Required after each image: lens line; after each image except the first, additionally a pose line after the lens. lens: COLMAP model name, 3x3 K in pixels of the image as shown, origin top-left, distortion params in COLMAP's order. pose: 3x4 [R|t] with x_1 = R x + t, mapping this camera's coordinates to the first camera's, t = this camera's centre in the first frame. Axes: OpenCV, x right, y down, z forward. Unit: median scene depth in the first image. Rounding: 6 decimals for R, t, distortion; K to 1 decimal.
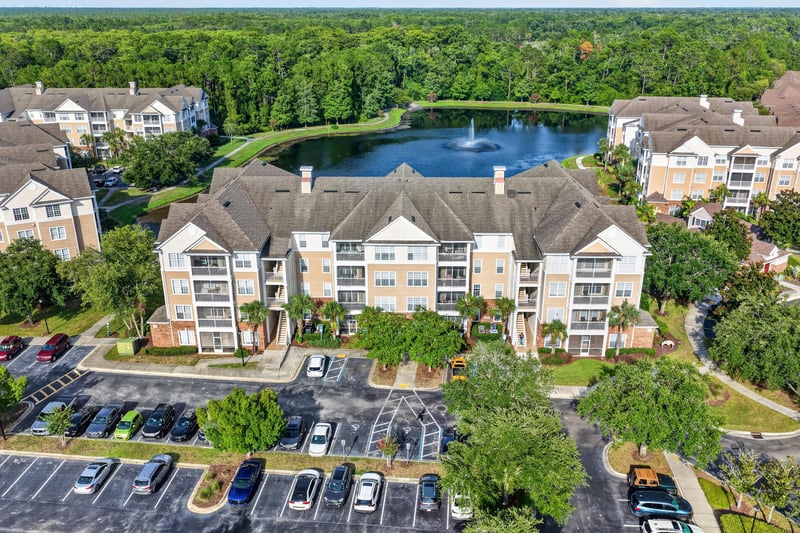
lens RADIAL K [[665.2, 0, 400.0], [0, 665.2, 266.5], [0, 0, 1]] dist [-0.003128, 0.007908]
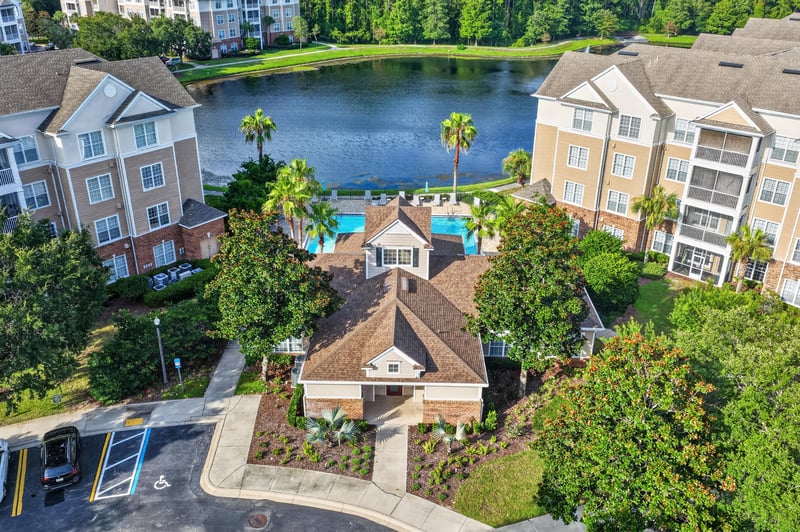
lens RADIAL K [[666.4, 0, 400.0], [0, 666.4, 266.0], [0, 0, 1]] dist [-0.000500, 0.011280]
pose [[0.806084, 0.263738, -0.529783, 0.941639], [-0.224850, 0.964562, 0.138065, -0.156048], [0.547422, 0.007830, 0.836820, 0.886067]]
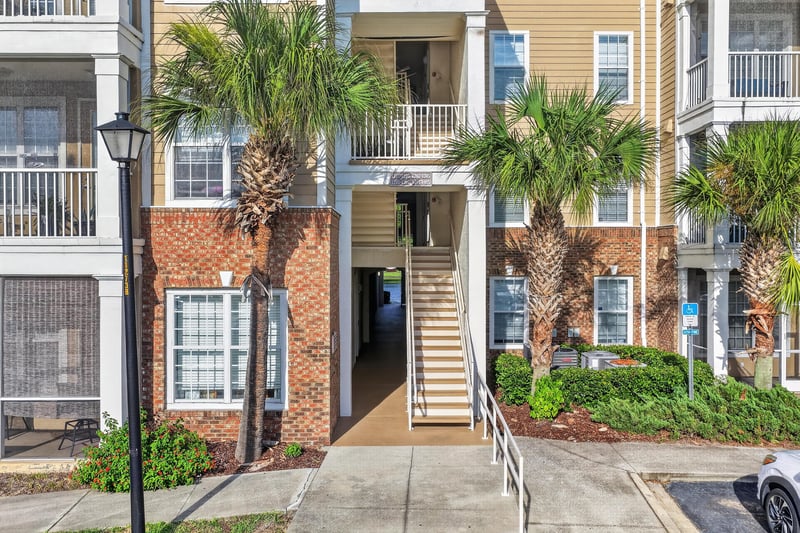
lens RADIAL K [[665.2, 0, 400.0], [0, 665.2, 266.5], [0, 0, 1]] dist [-0.003128, 0.007908]
pose [[0.999865, 0.000999, 0.016410, -0.194419], [0.004845, 0.935910, -0.352206, 0.141482], [-0.015711, 0.352238, 0.935779, 0.877062]]
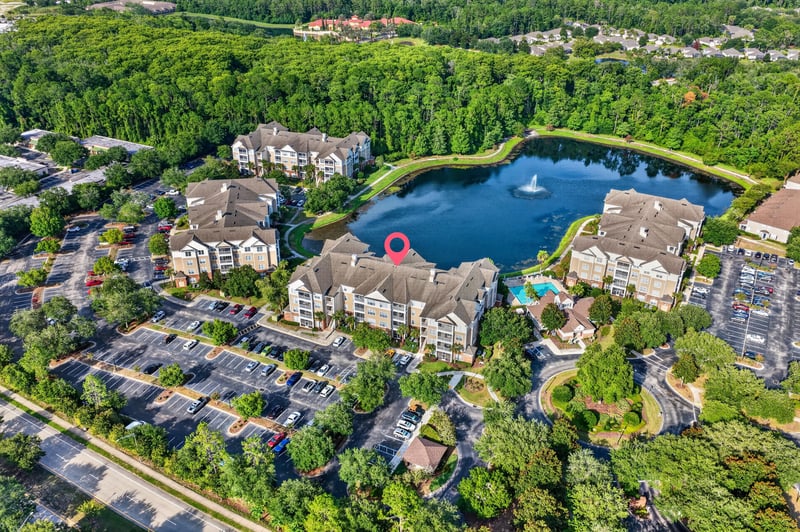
lens RADIAL K [[665.2, 0, 400.0], [0, 665.2, 266.0], [0, 0, 1]] dist [-0.003128, 0.007908]
pose [[0.934848, 0.177475, -0.307509, 0.804947], [-0.134944, 0.978715, 0.154616, -0.544383], [0.328404, -0.103046, 0.938899, -1.250805]]
